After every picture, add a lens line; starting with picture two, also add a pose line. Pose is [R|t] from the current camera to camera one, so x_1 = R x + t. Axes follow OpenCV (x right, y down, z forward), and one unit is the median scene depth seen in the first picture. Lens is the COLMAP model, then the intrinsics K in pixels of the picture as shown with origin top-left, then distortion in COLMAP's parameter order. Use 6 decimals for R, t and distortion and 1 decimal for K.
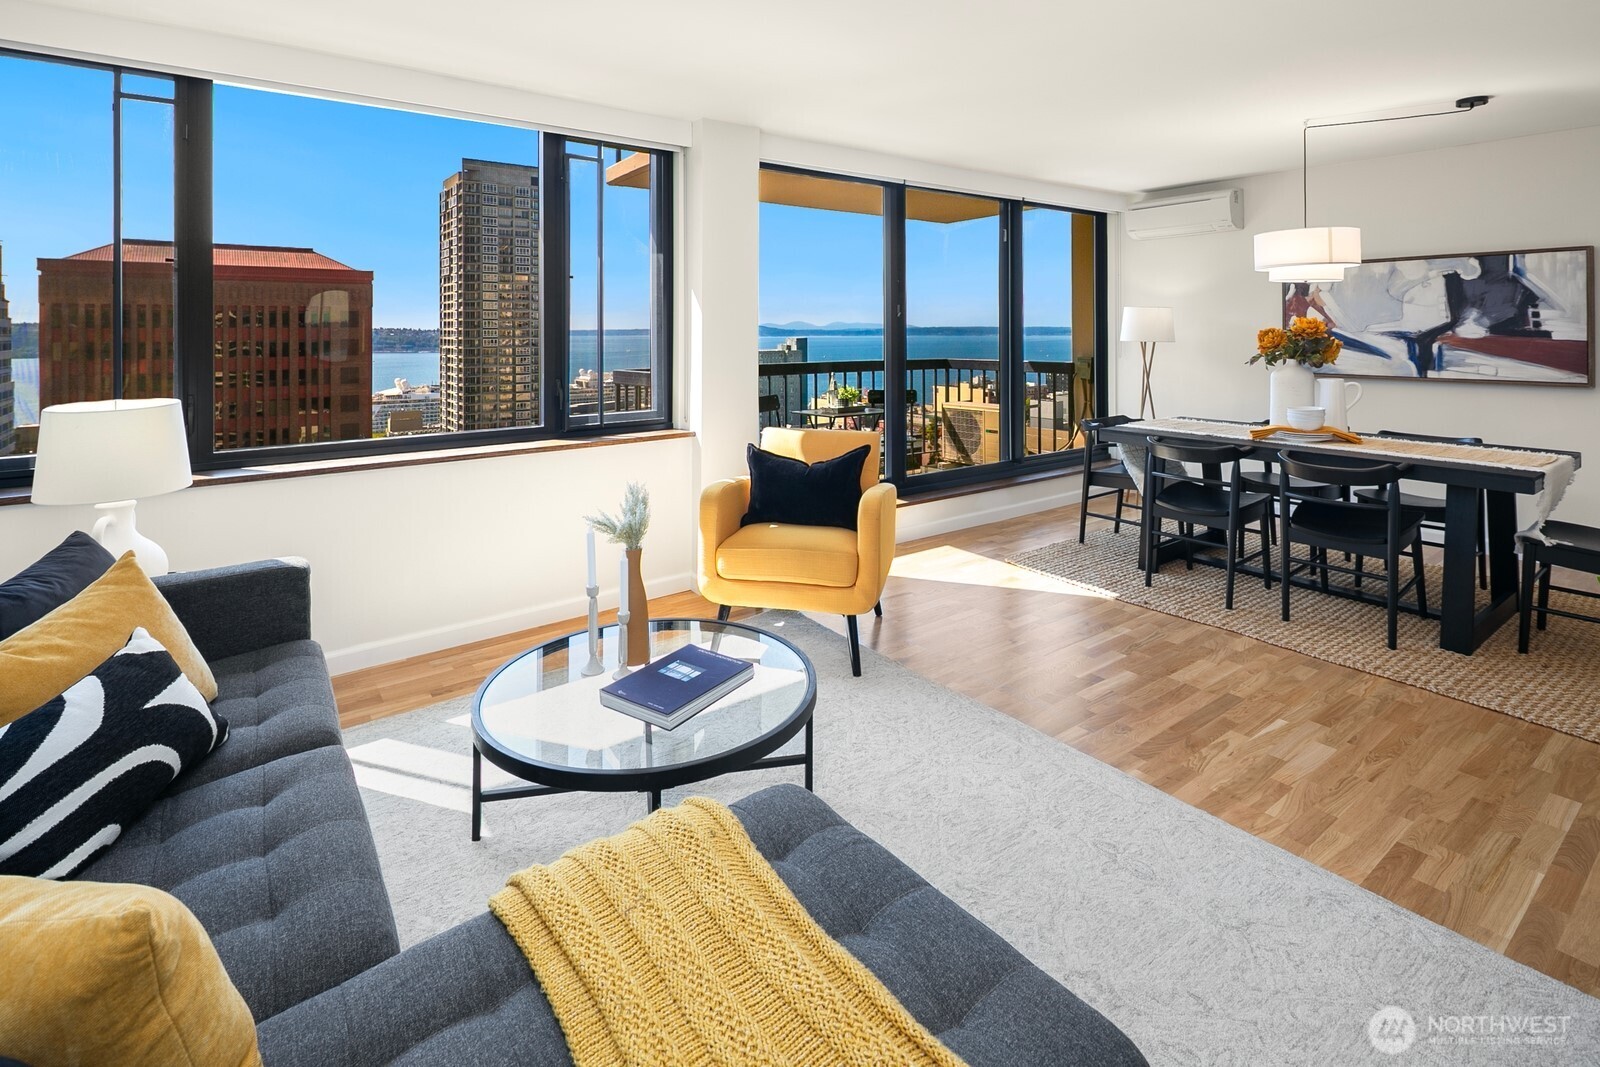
lens RADIAL K [[782.0, 0, 802.9], [0, 782.0, 324.6], [0, 0, 1]] dist [-0.000434, -0.001309]
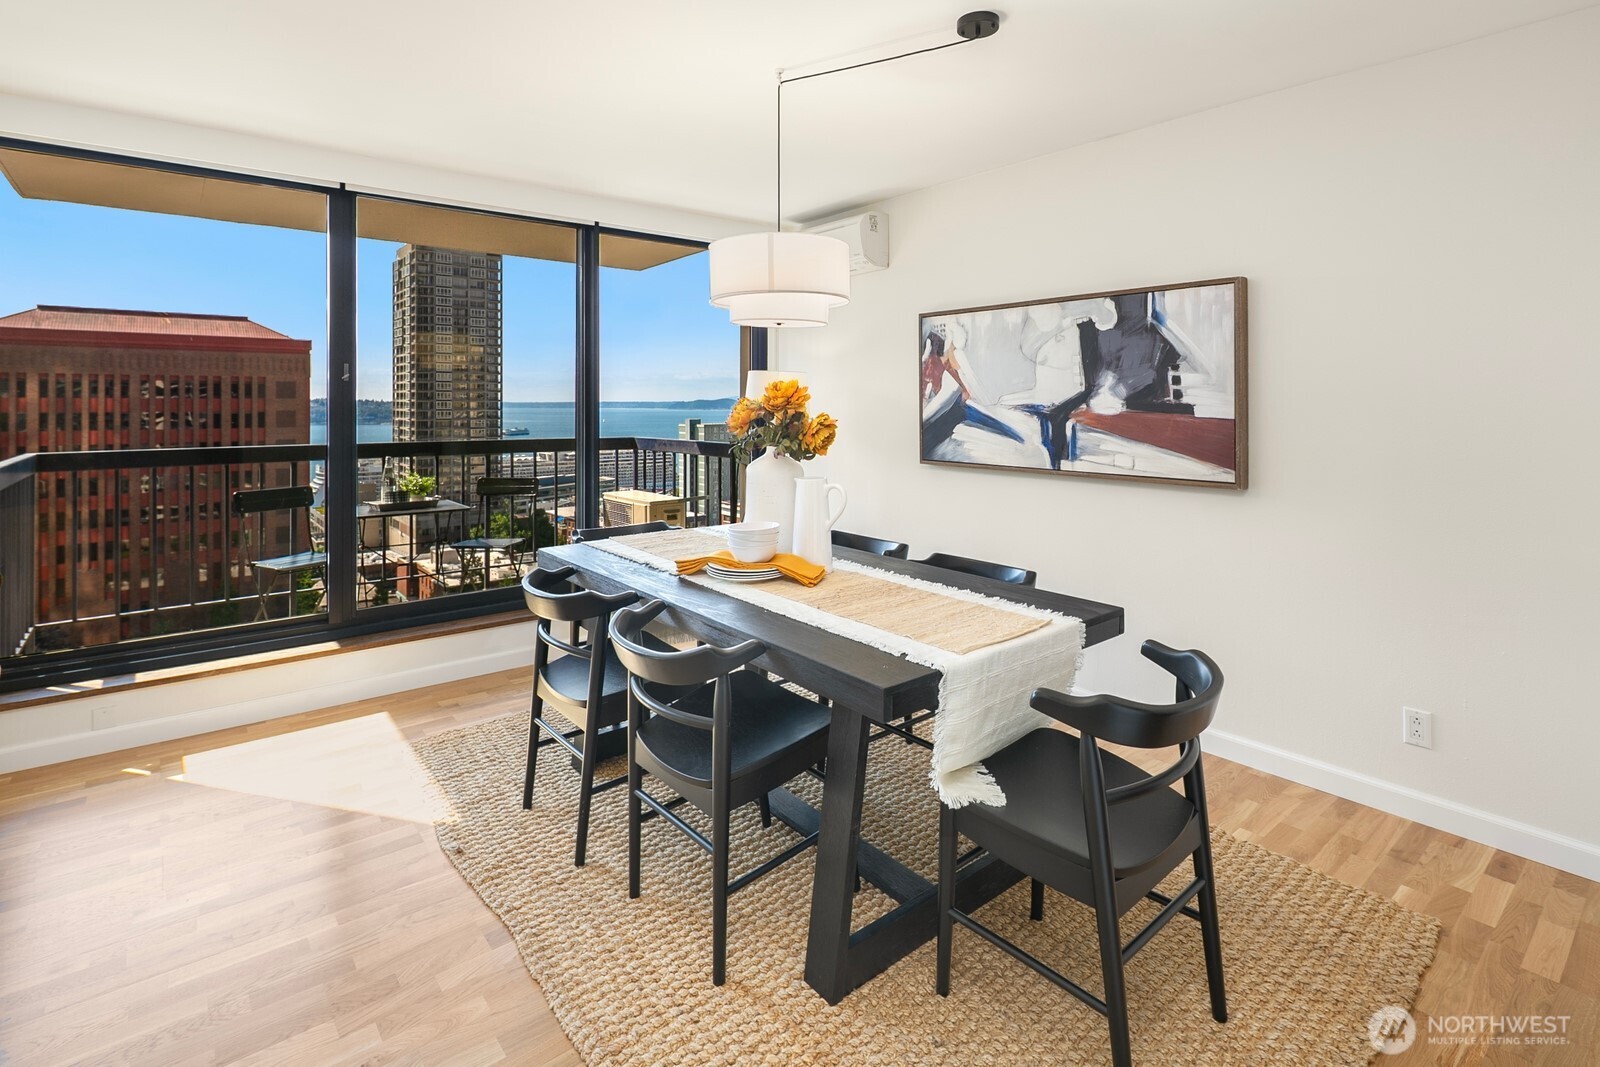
lens RADIAL K [[775.3, 0, 800.3], [0, 775.3, 399.4], [0, 0, 1]] dist [0.000585, -0.000104]
pose [[0.999318, 0.004333, 0.036684, 0.532719], [-0.004405, 0.999989, 0.001877, 0.003763], [-0.036675, -0.002037, 0.999325, 0.307065]]
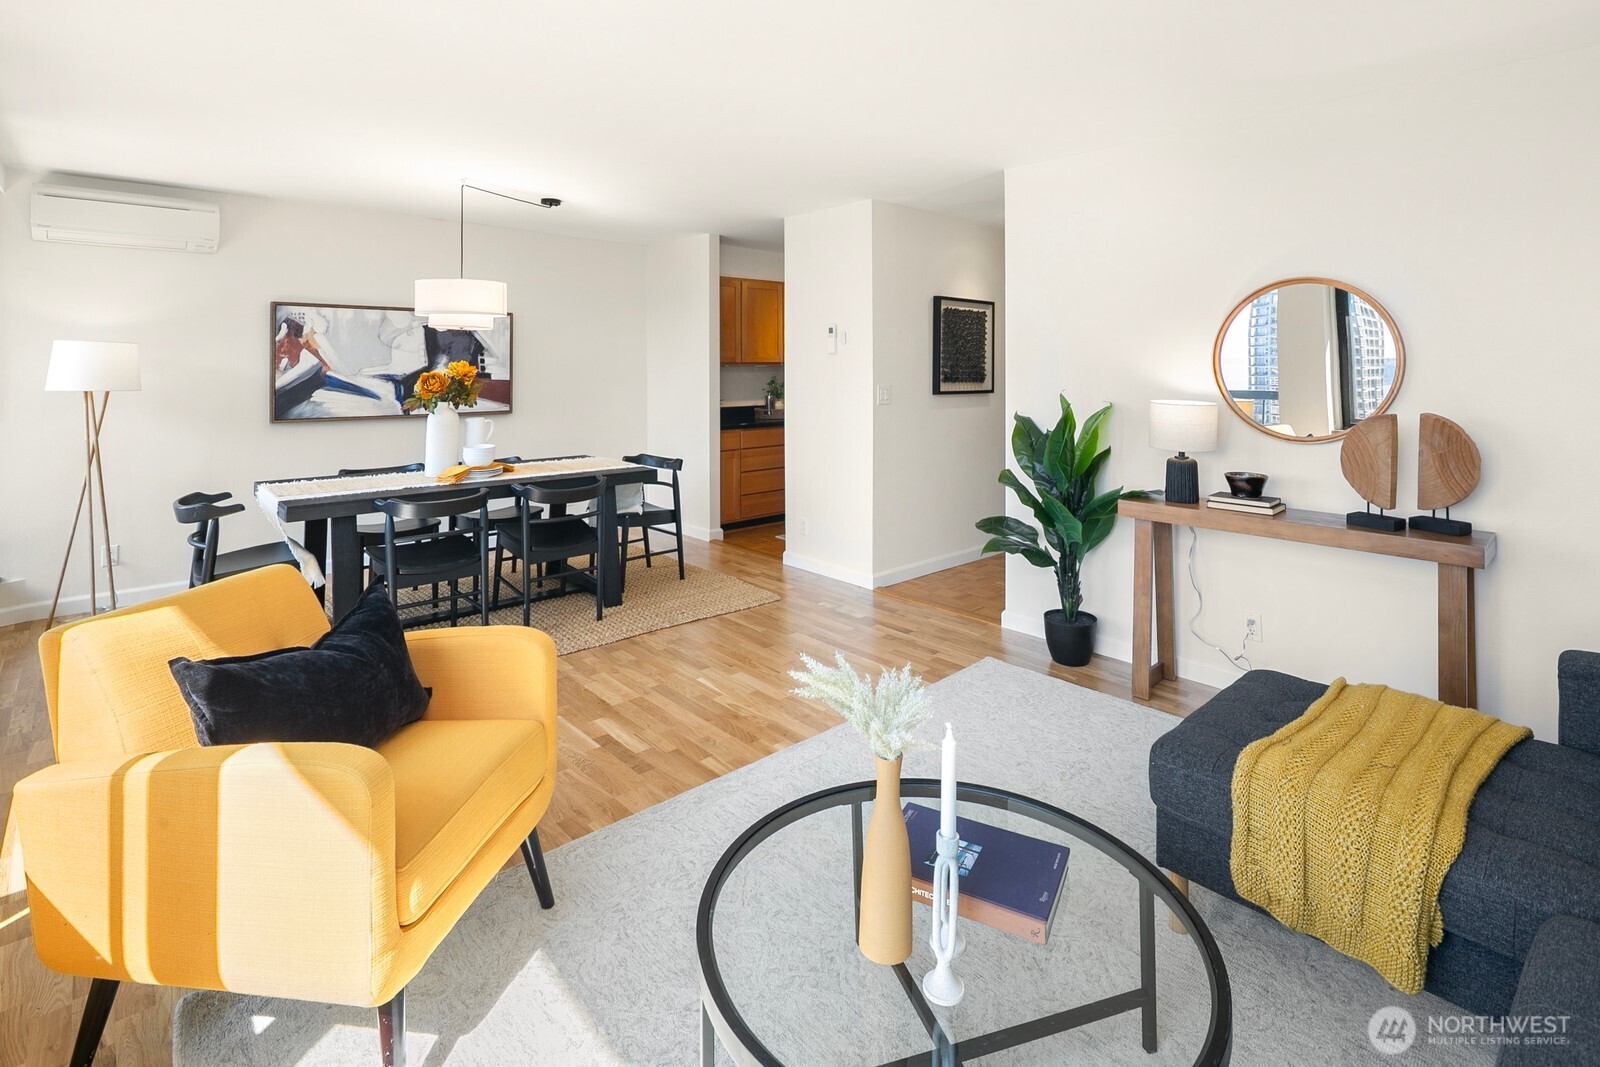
lens RADIAL K [[776.0, 0, 801.0], [0, 776.0, 362.7], [0, 0, 1]] dist [-0.001192, -0.000323]
pose [[-0.093004, 0.006734, 0.995643, -0.376593], [-0.005975, 0.999955, -0.007321, -0.003063], [-0.995648, -0.006630, -0.092959, 0.531862]]
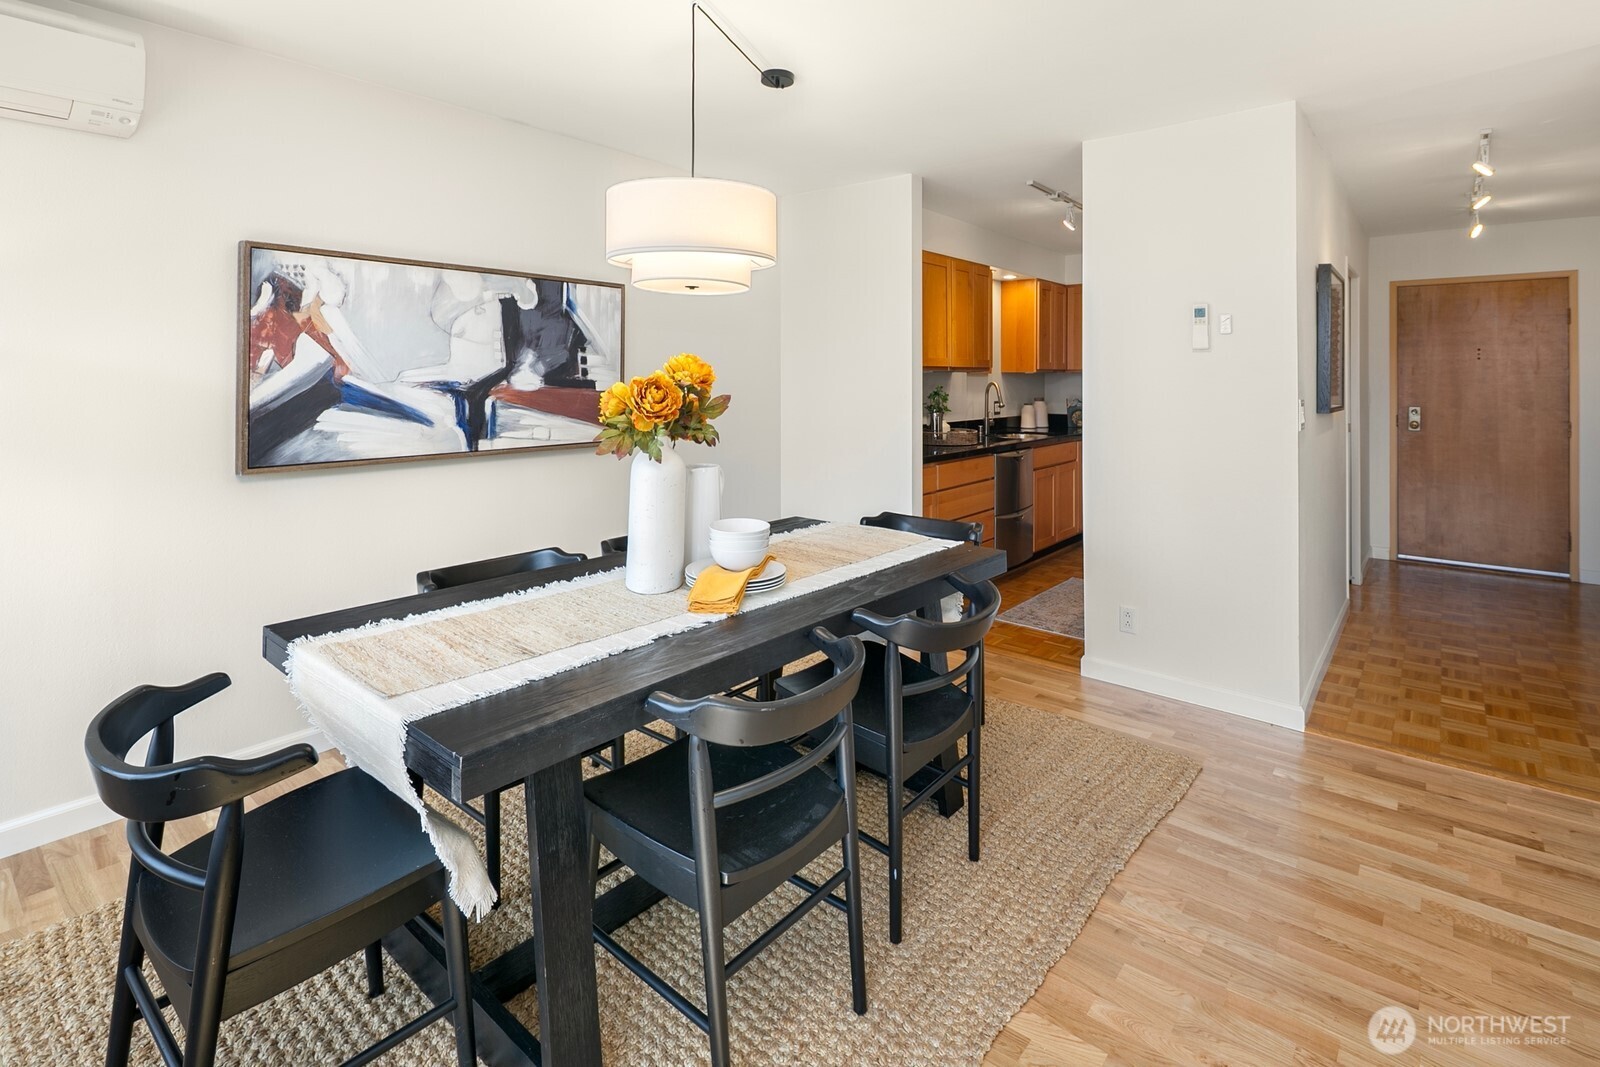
lens RADIAL K [[776.9, 0, 802.0], [0, 776.9, 371.3], [0, 0, 1]] dist [-0.000569, -0.001882]
pose [[-0.228345, 0.009332, 0.973535, 0.092929], [-0.008020, 0.999902, -0.011466, 0.005536], [-0.973547, -0.010426, -0.228248, 0.874122]]
